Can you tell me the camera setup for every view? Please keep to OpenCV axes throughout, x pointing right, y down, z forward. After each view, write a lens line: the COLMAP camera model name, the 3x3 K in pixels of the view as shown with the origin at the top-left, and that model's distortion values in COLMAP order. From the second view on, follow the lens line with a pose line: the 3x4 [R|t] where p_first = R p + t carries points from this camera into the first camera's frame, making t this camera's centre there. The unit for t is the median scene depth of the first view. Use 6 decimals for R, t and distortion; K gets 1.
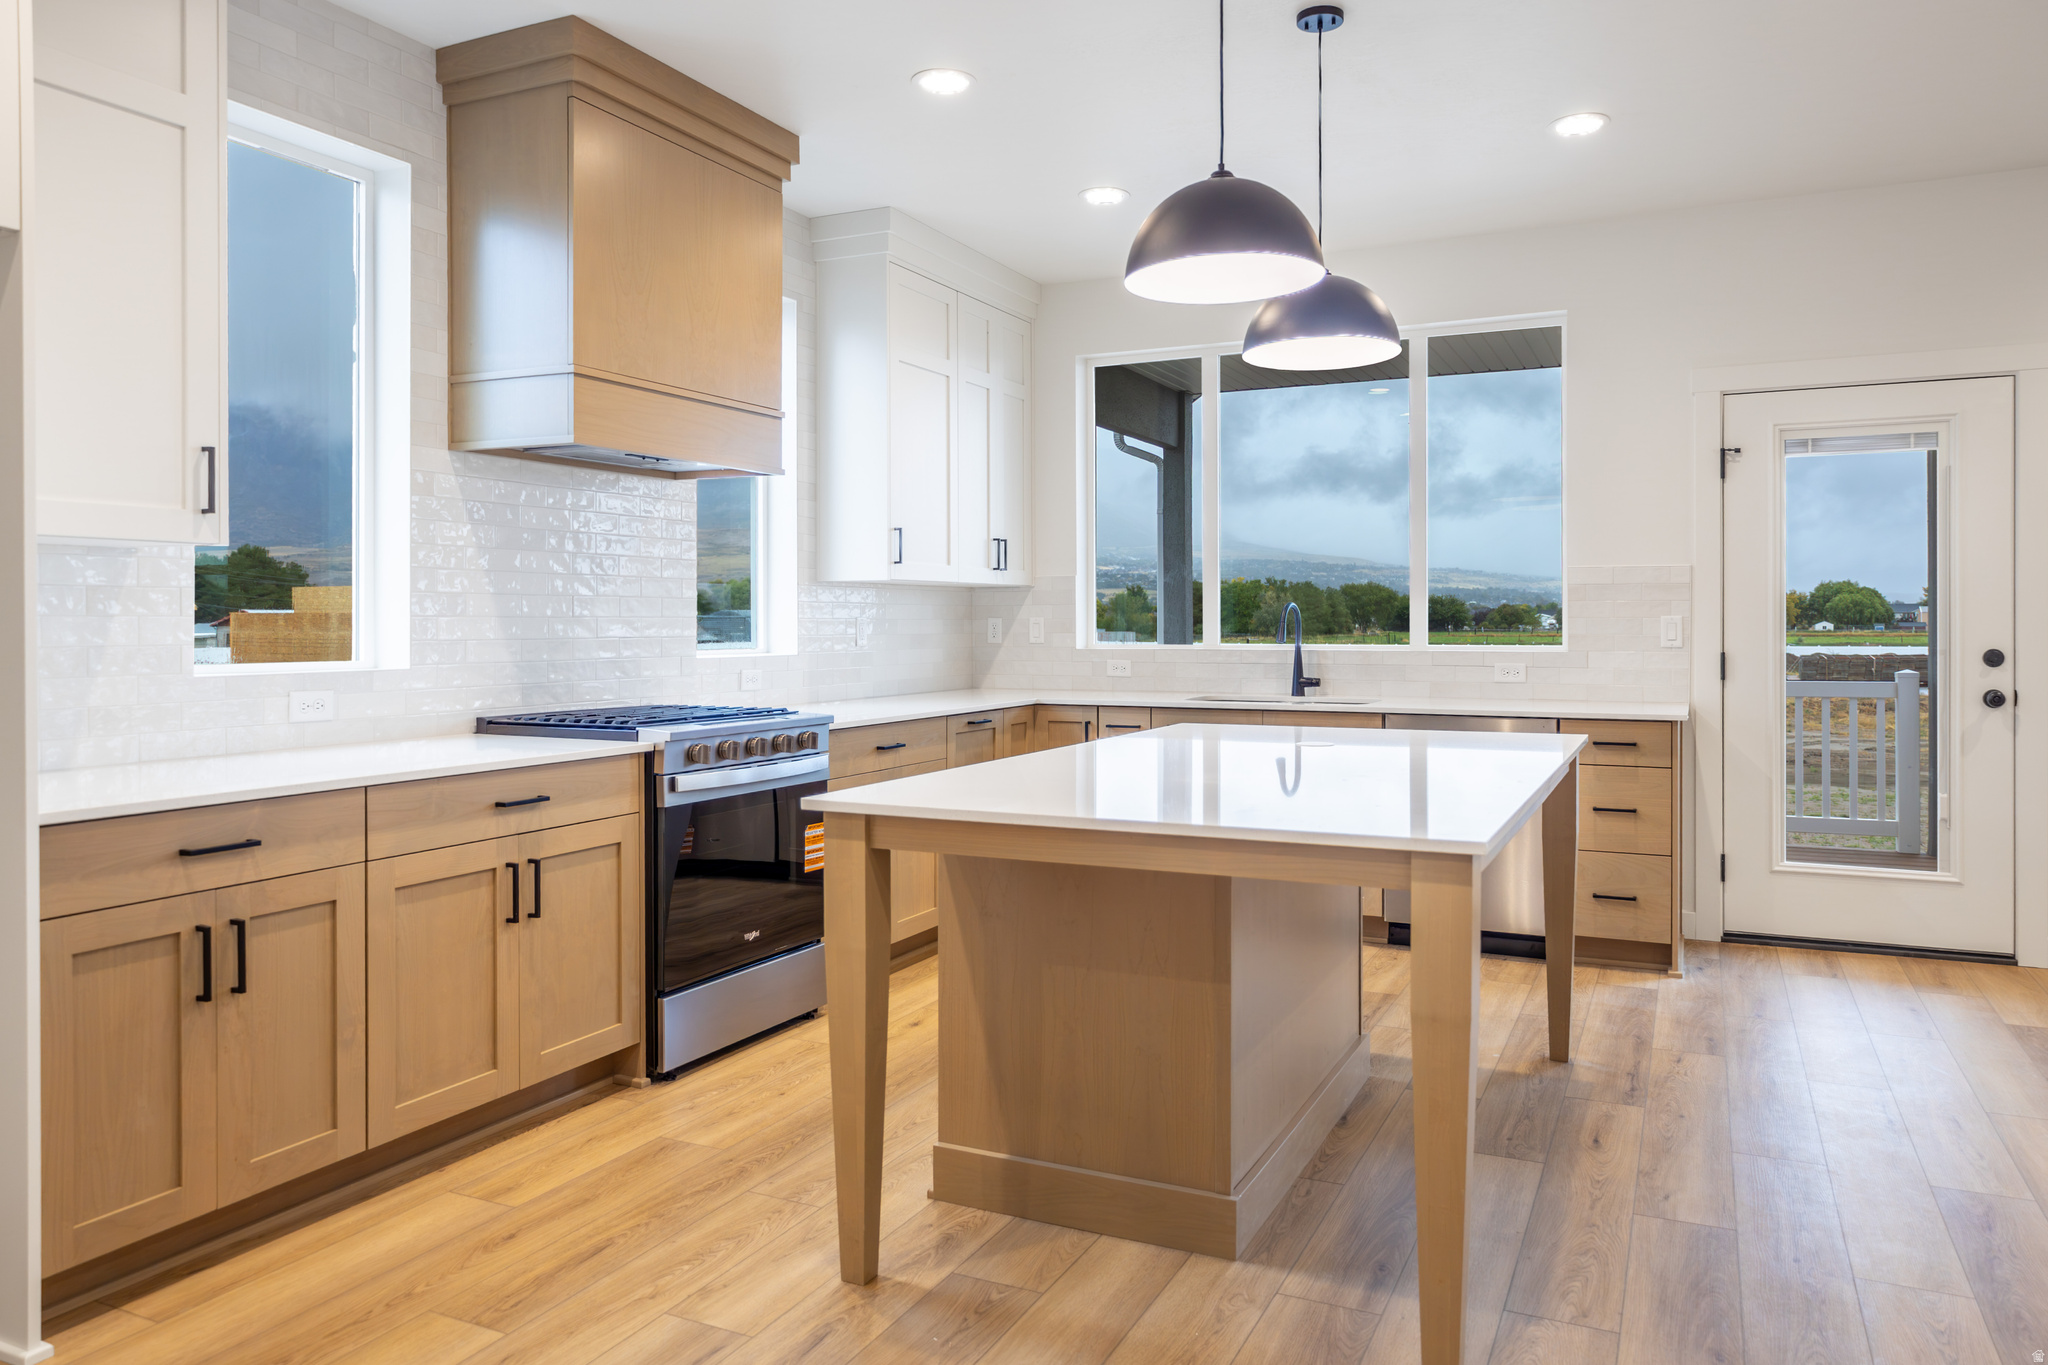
lens RADIAL K [[1404.4, 0, 1019.7], [0, 1404.4, 642.4], [0, 0, 1]] dist [-0.005564, -0.004846]
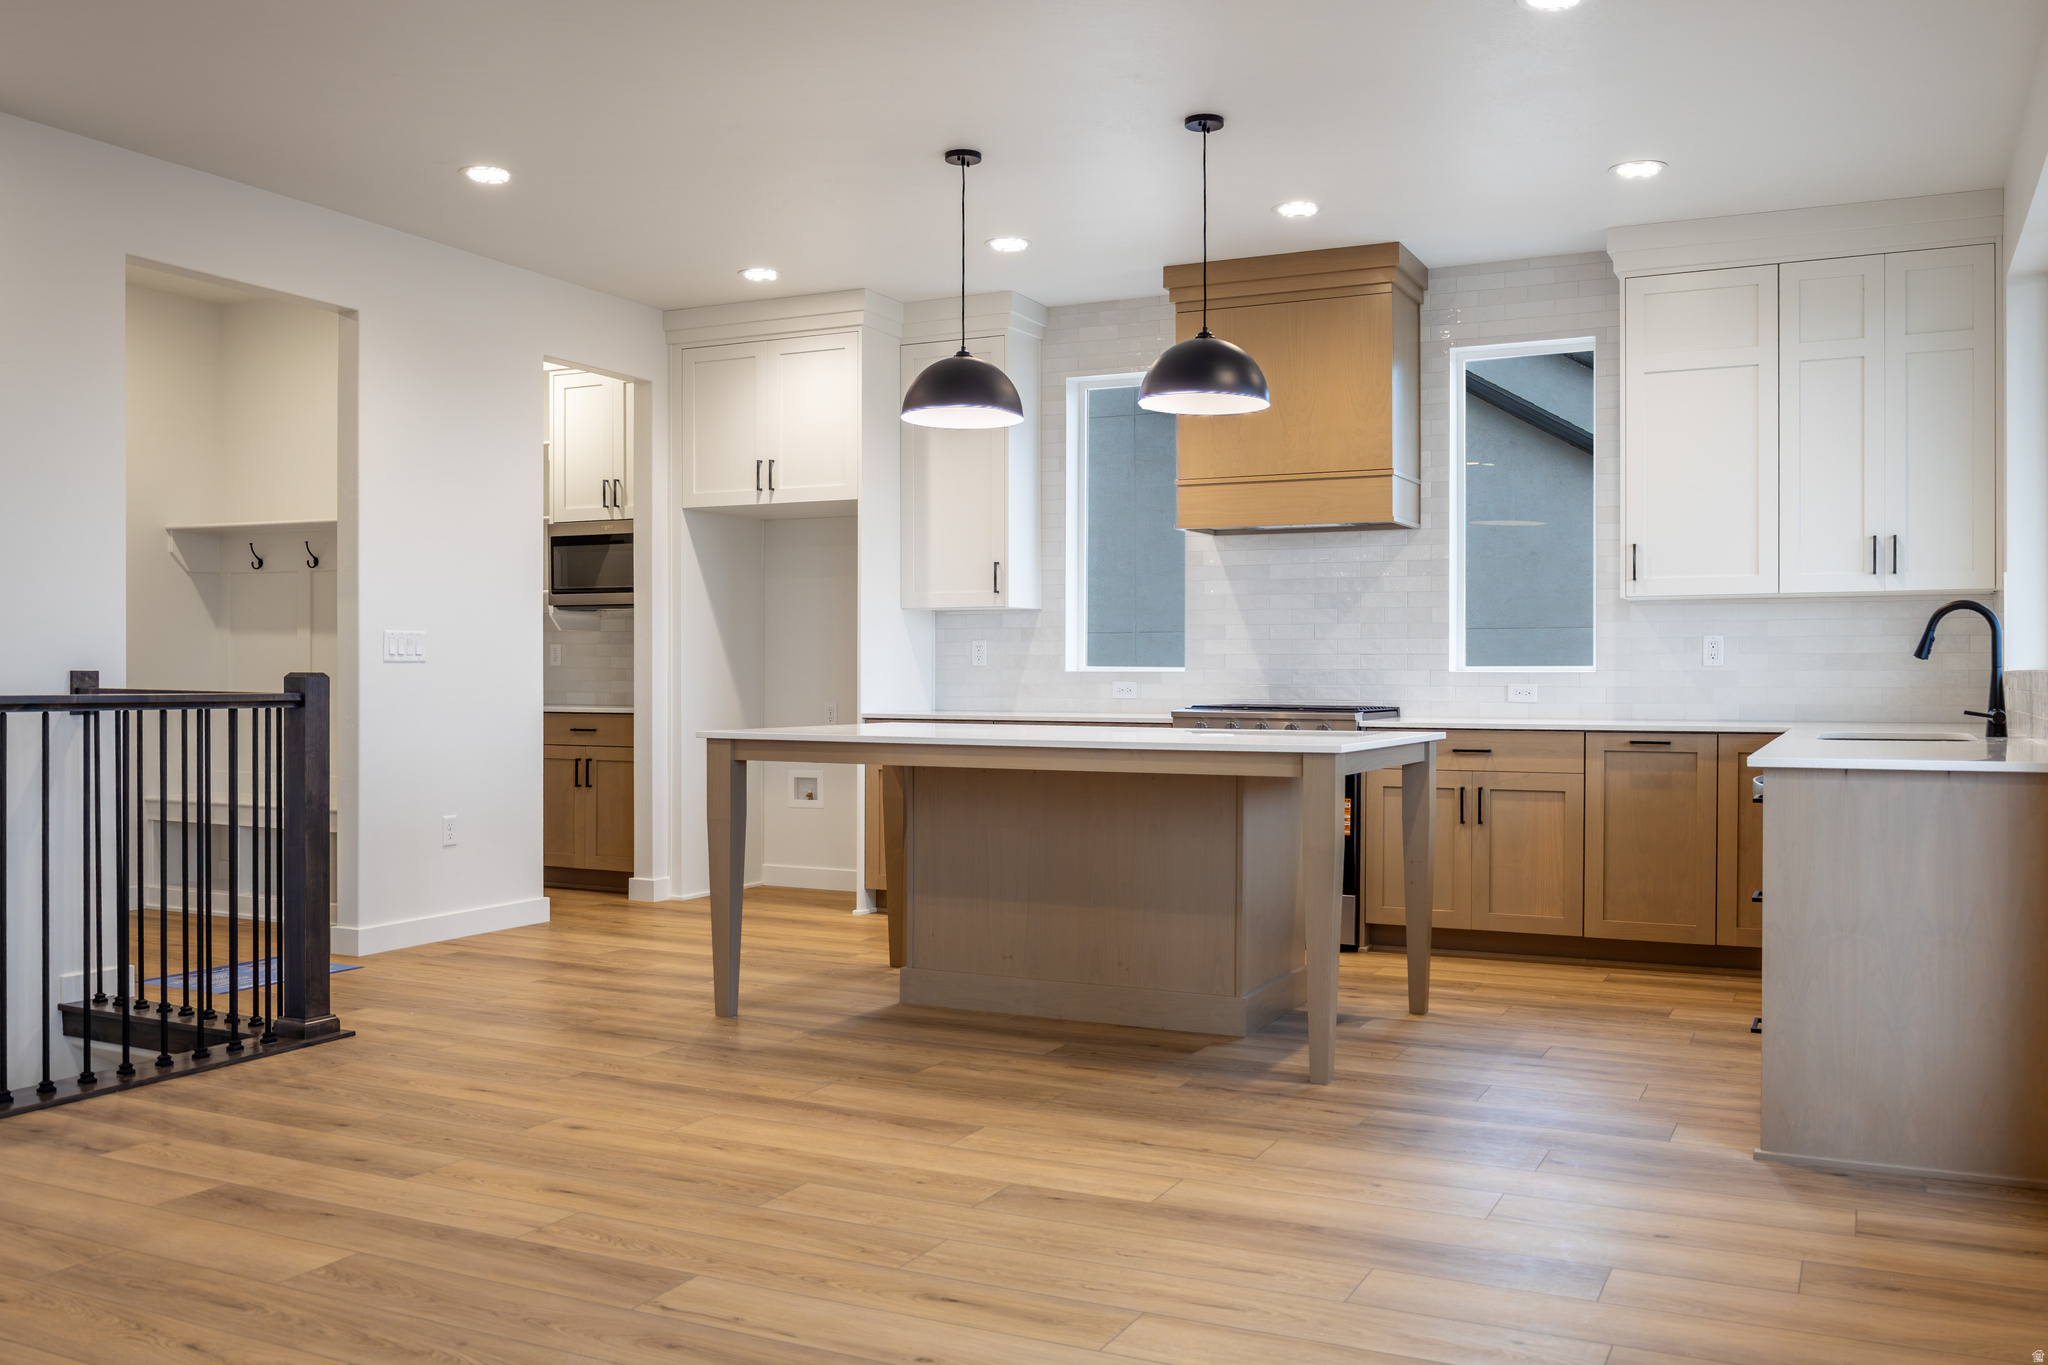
lens RADIAL K [[1718.3, 0, 985.5], [0, 1718.3, 684.1], [0, 0, 1]] dist [-0.027593, 0.006527]
pose [[-0.037330, 0.006069, -0.999285, 1.246548], [-0.018108, 0.999813, 0.006749, 0.018839], [0.999139, 0.018347, -0.037213, 0.649948]]
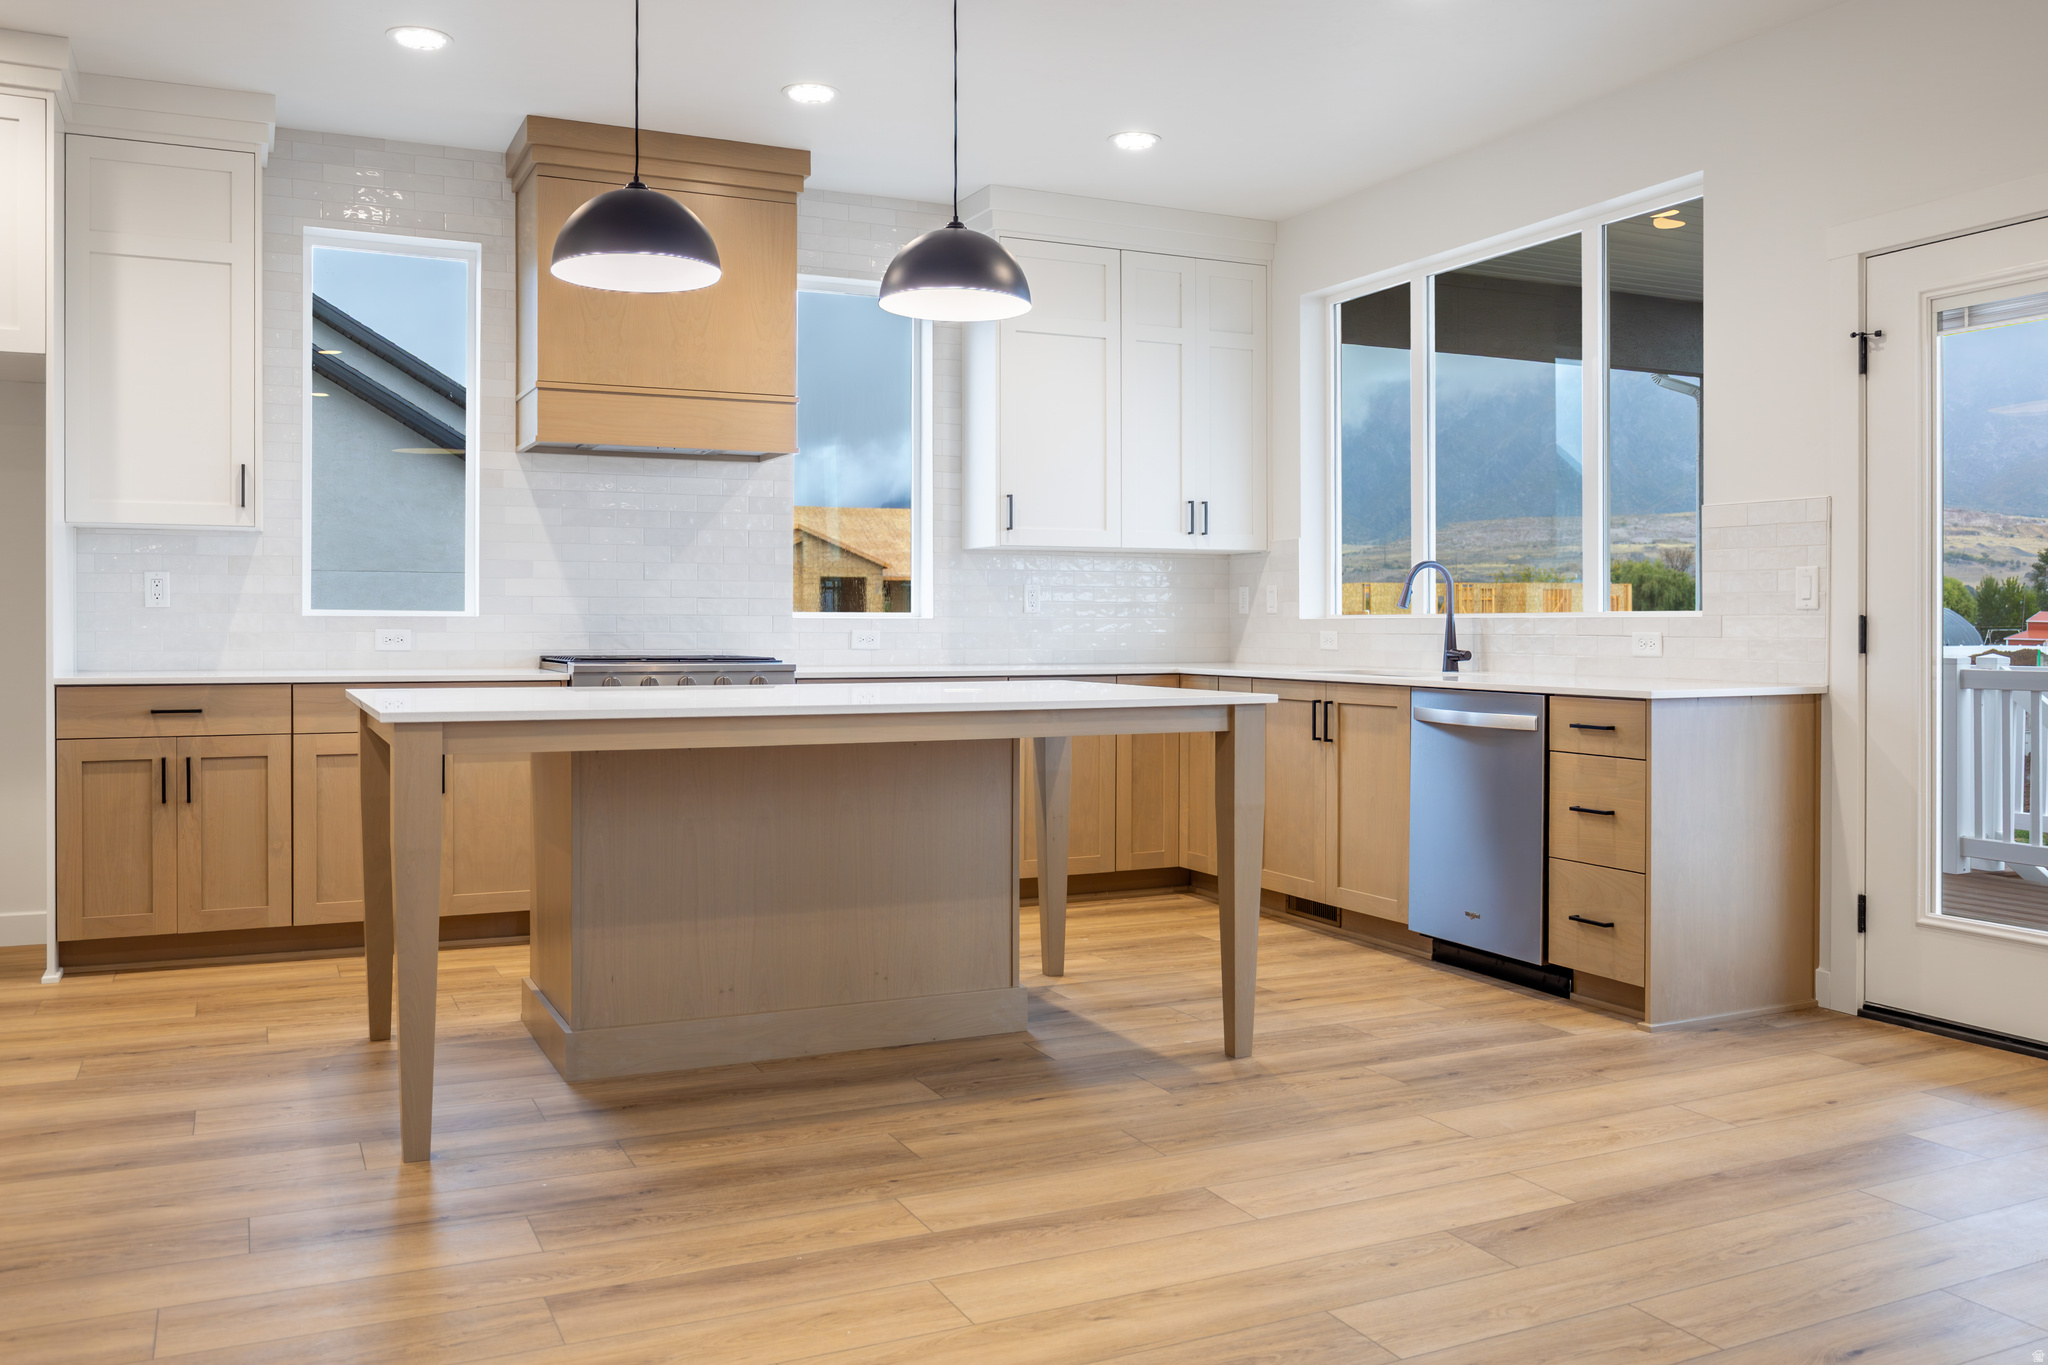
lens RADIAL K [[1672.7, 0, 1016.7], [0, 1672.7, 640.8], [0, 0, 1]] dist [-0.035016, 0.008755]
pose [[0.771788, 0.009264, -0.635813, 0.763287], [-0.013025, 0.999914, -0.001241, 0.029137], [0.635747, 0.009240, 0.771842, 0.069812]]
